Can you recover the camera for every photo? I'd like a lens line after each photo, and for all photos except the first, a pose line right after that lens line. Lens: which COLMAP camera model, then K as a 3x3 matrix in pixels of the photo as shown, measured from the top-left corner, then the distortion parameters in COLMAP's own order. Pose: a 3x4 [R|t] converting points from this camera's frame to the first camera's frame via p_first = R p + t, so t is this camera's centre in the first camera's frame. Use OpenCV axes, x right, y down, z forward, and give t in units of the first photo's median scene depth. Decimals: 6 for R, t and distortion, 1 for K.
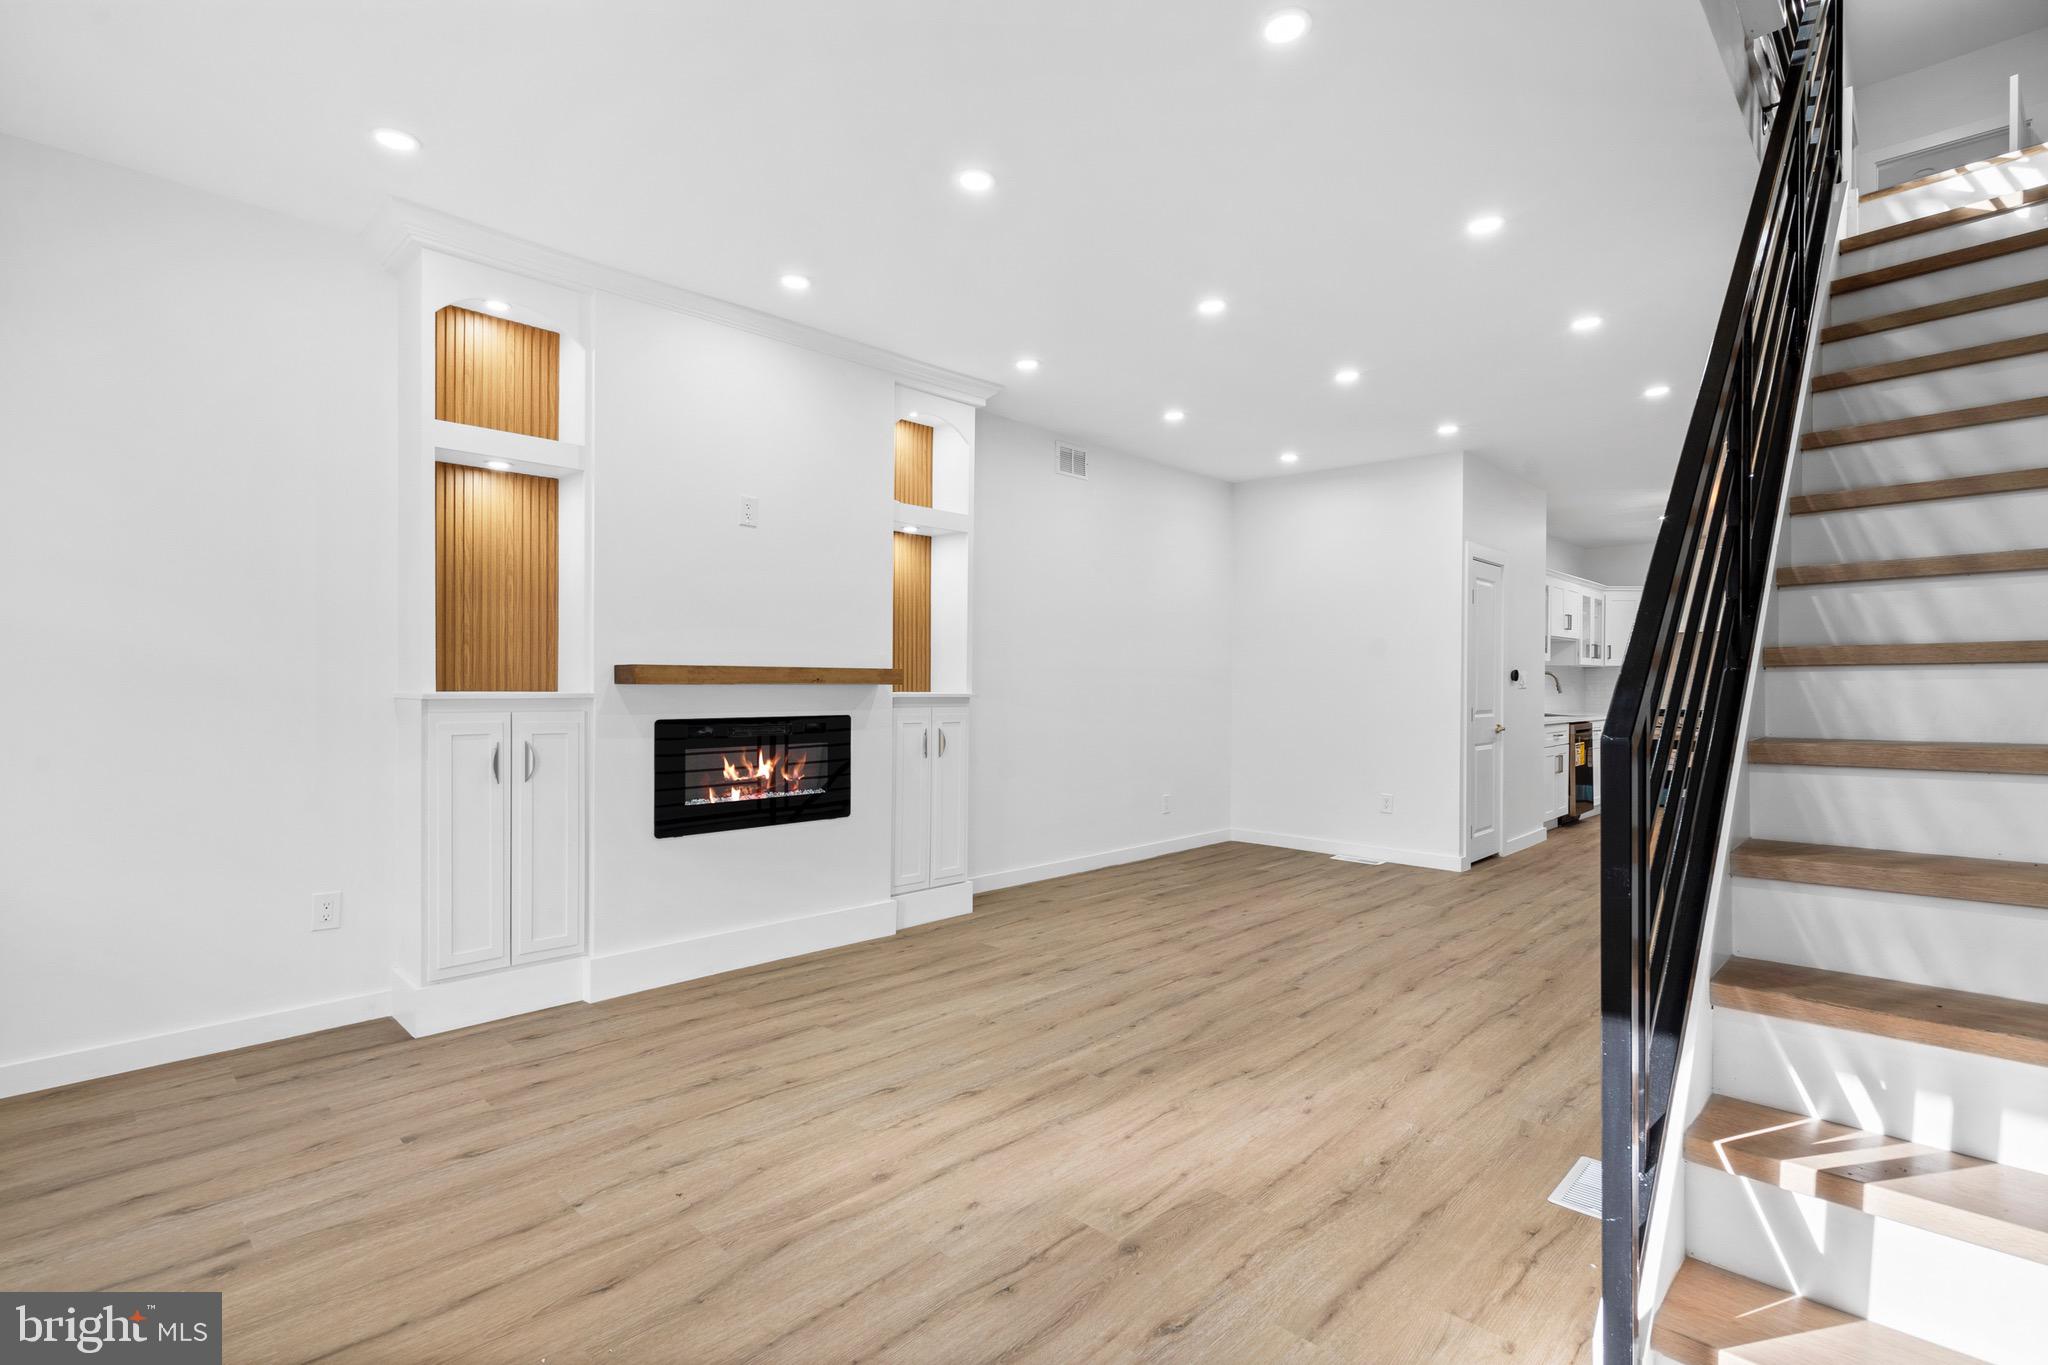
lens RADIAL K [[949.4, 0, 1015.8], [0, 949.4, 685.1], [0, 0, 1]] dist [-0.000884, 0.001150]
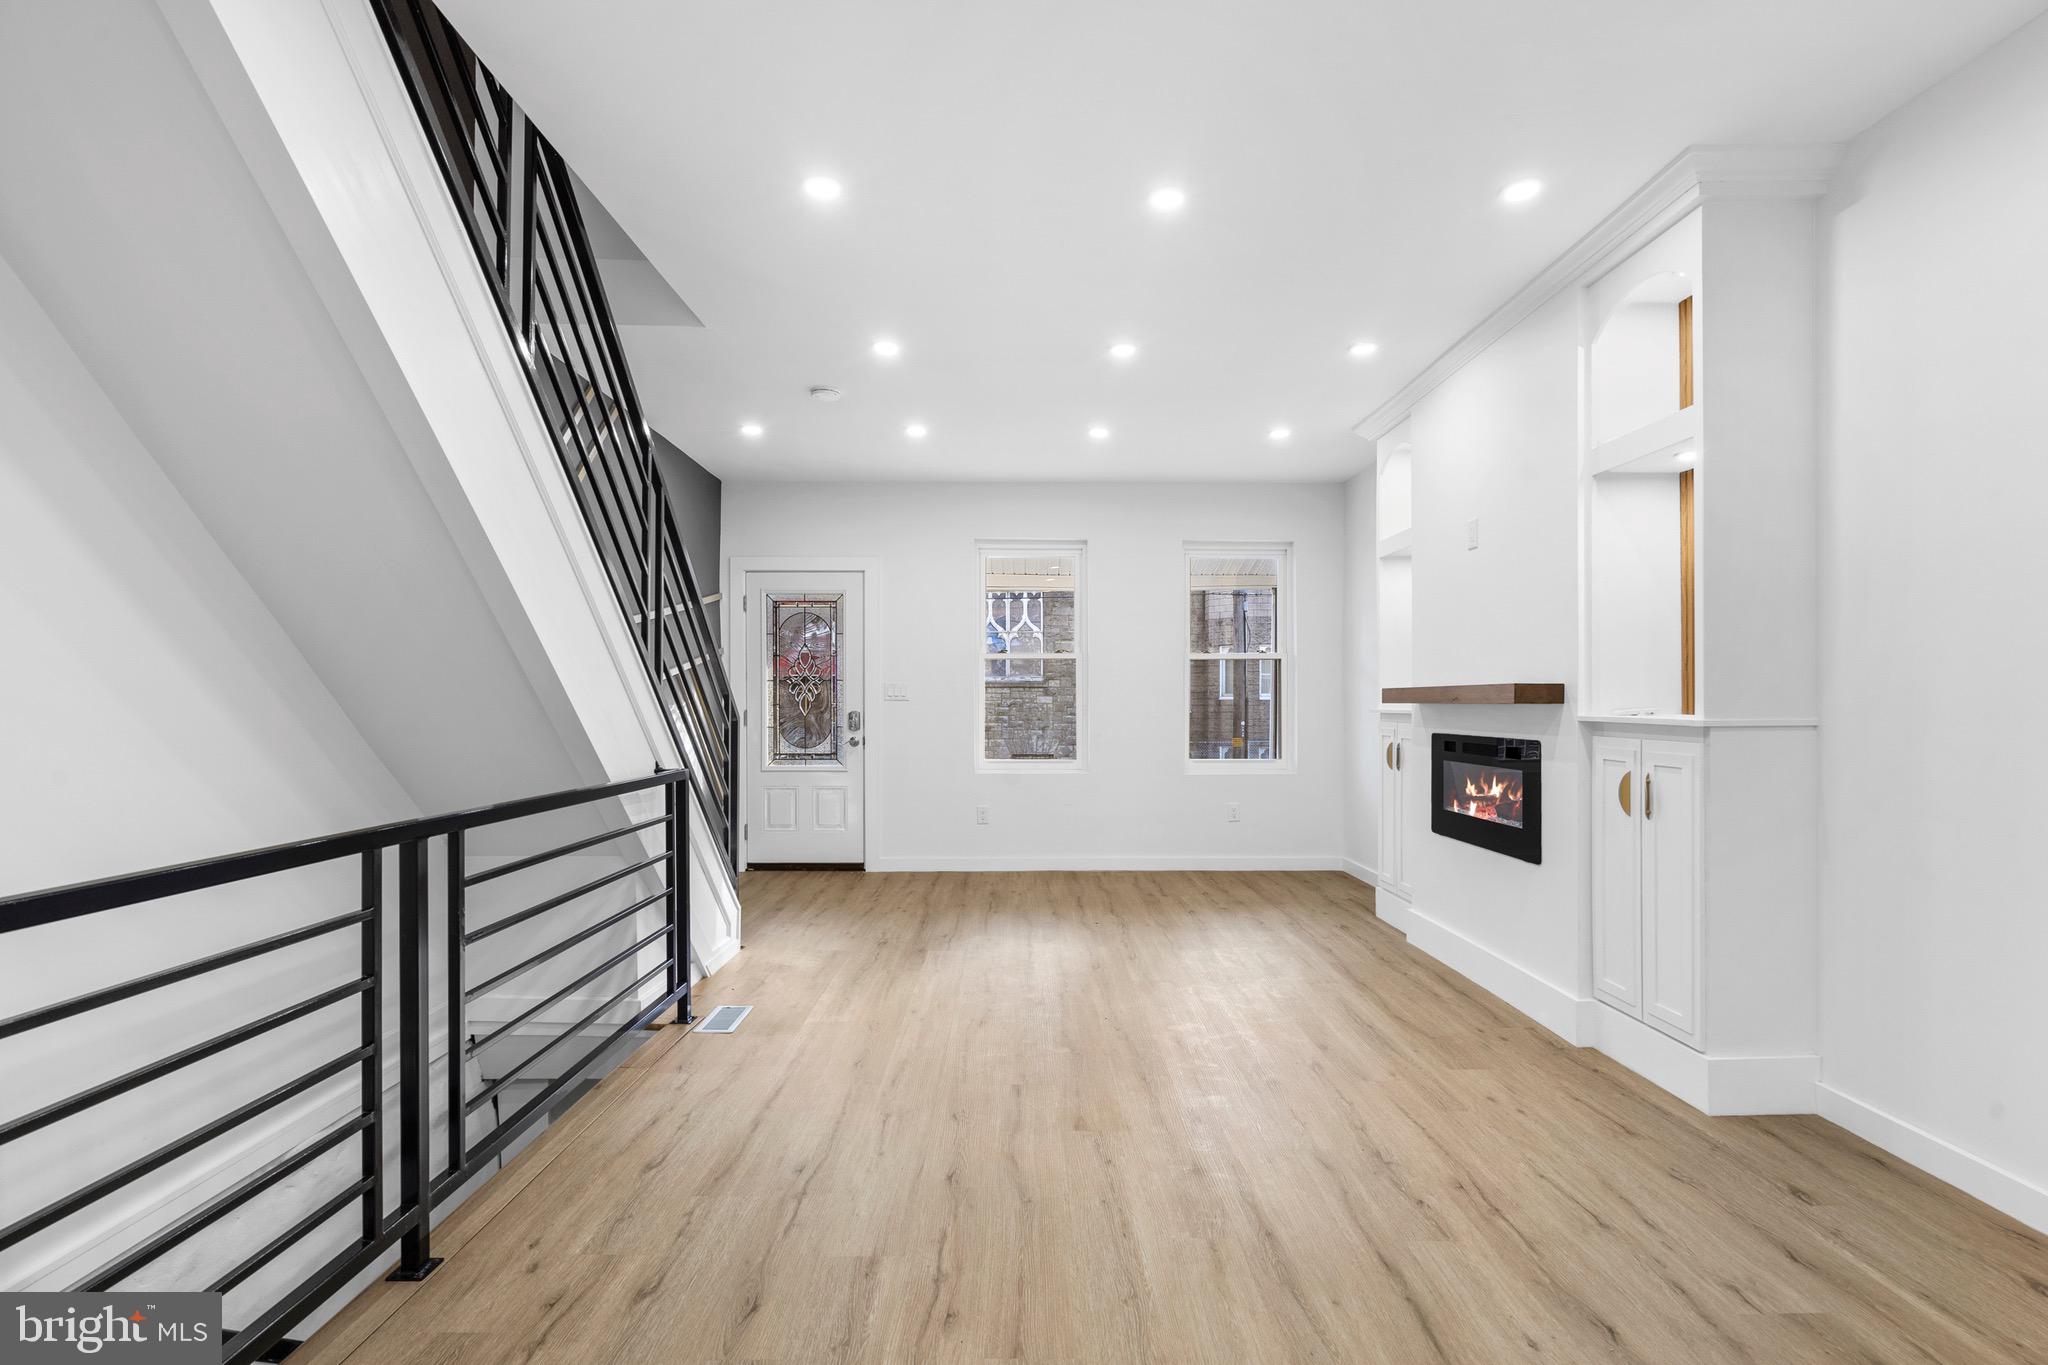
lens RADIAL K [[948.0, 0, 1059.9], [0, 948.0, 699.0], [0, 0, 1]] dist [-0.000306, 0.000068]
pose [[-0.673965, -0.002728, -0.738759, 0.820955], [-0.001759, 0.999996, -0.002089, -0.002920], [0.738762, -0.000109, -0.673967, 1.447290]]
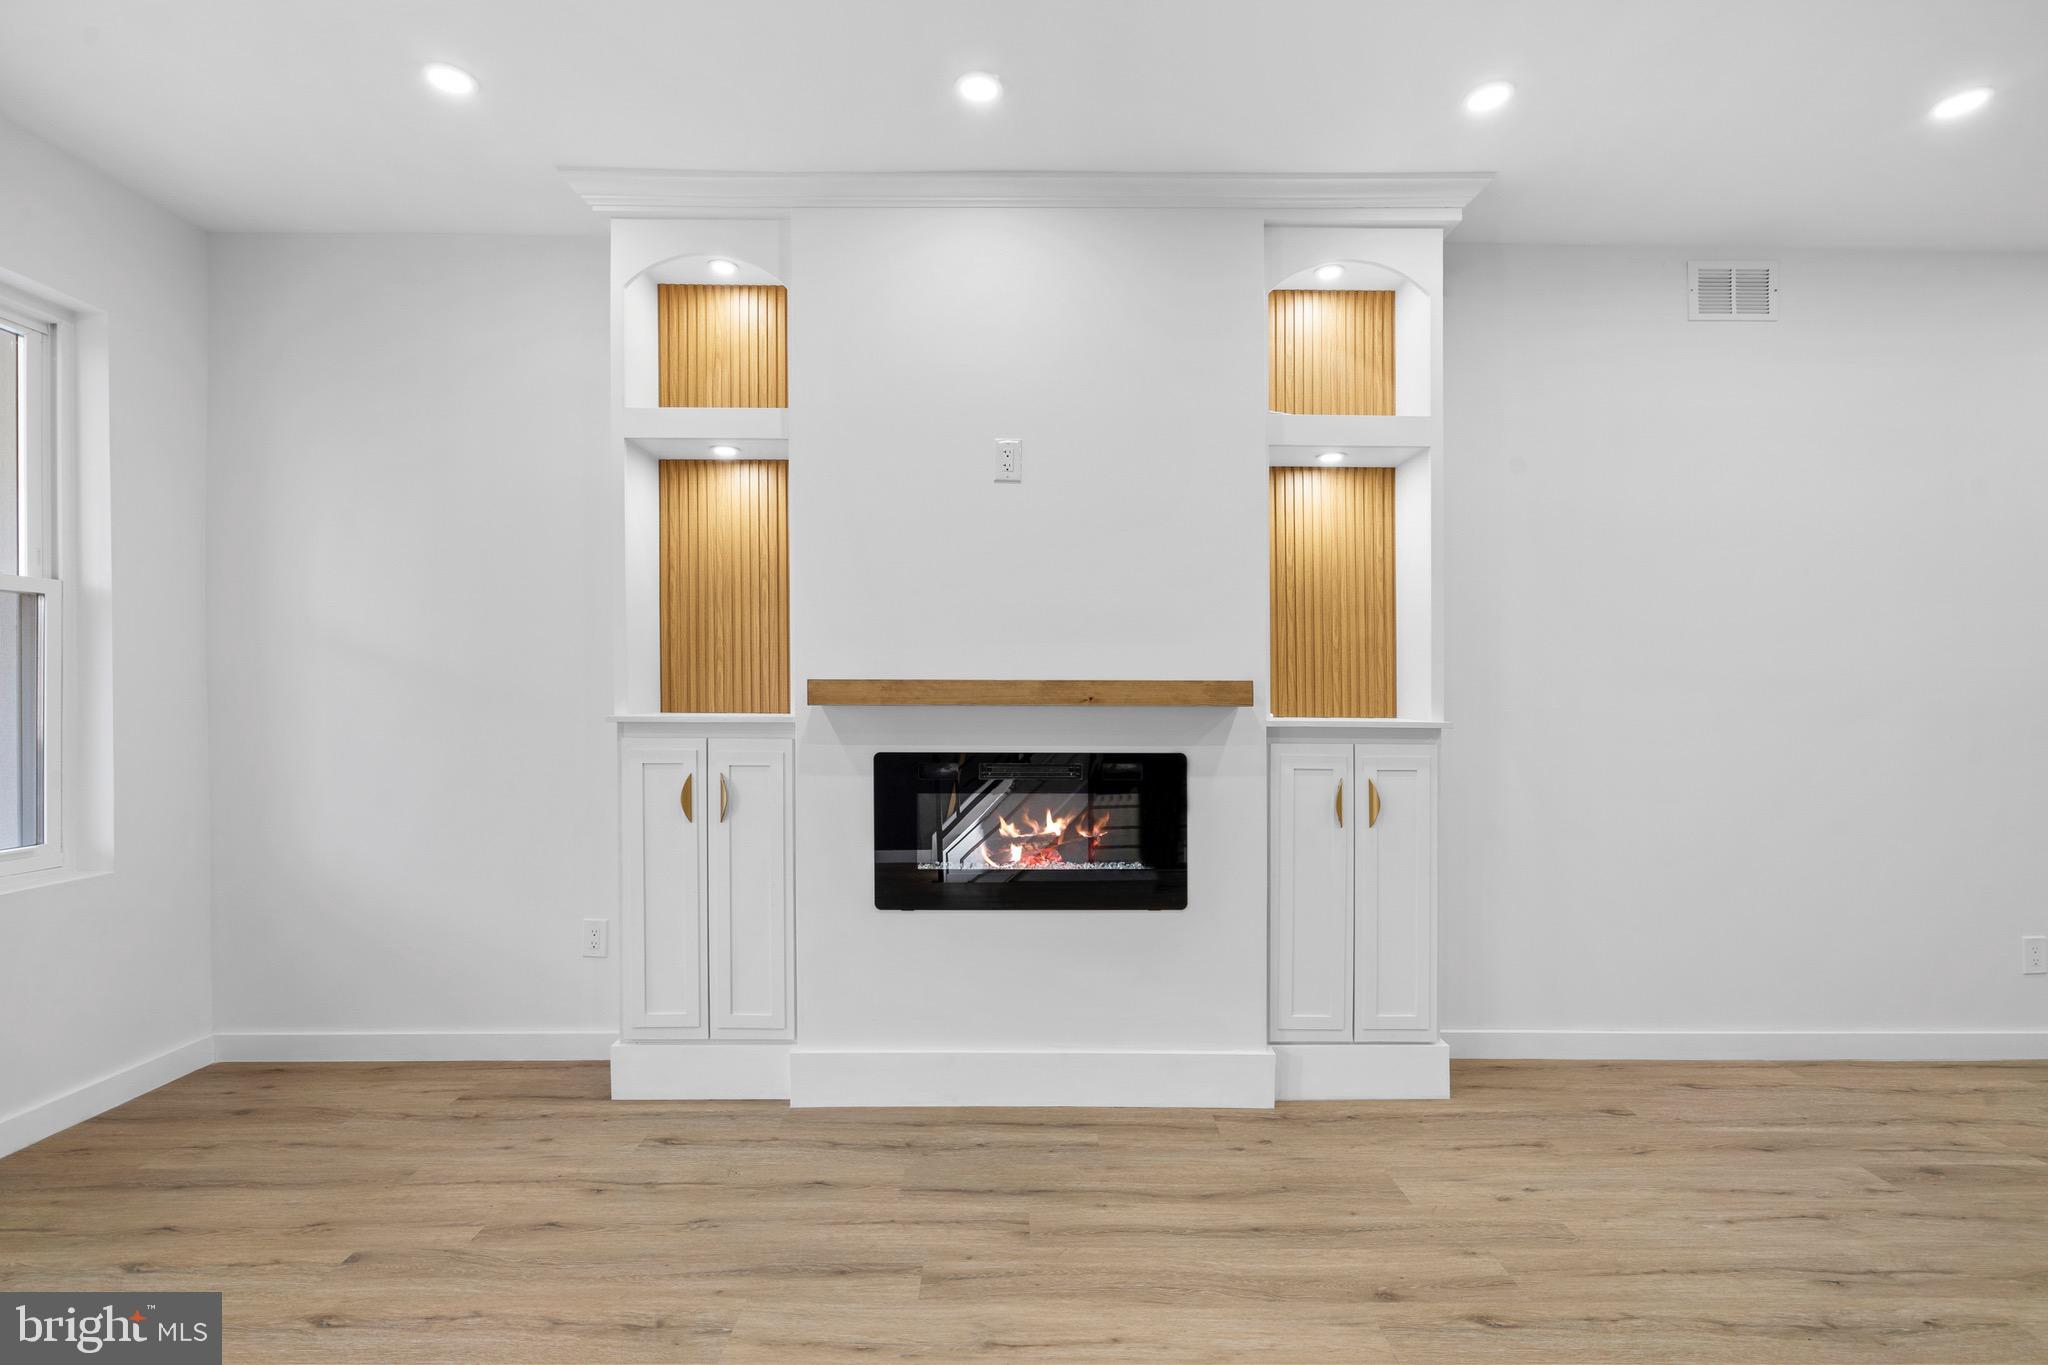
lens RADIAL K [[938.0, 0, 1019.7], [0, 938.0, 695.9], [0, 0, 1]] dist [-0.000752, 0.000289]
pose [[0.713362, -0.004856, -0.700779, 0.225266], [-0.001347, 0.999965, -0.008300, -0.002490], [0.700794, 0.006865, 0.713330, 0.536547]]
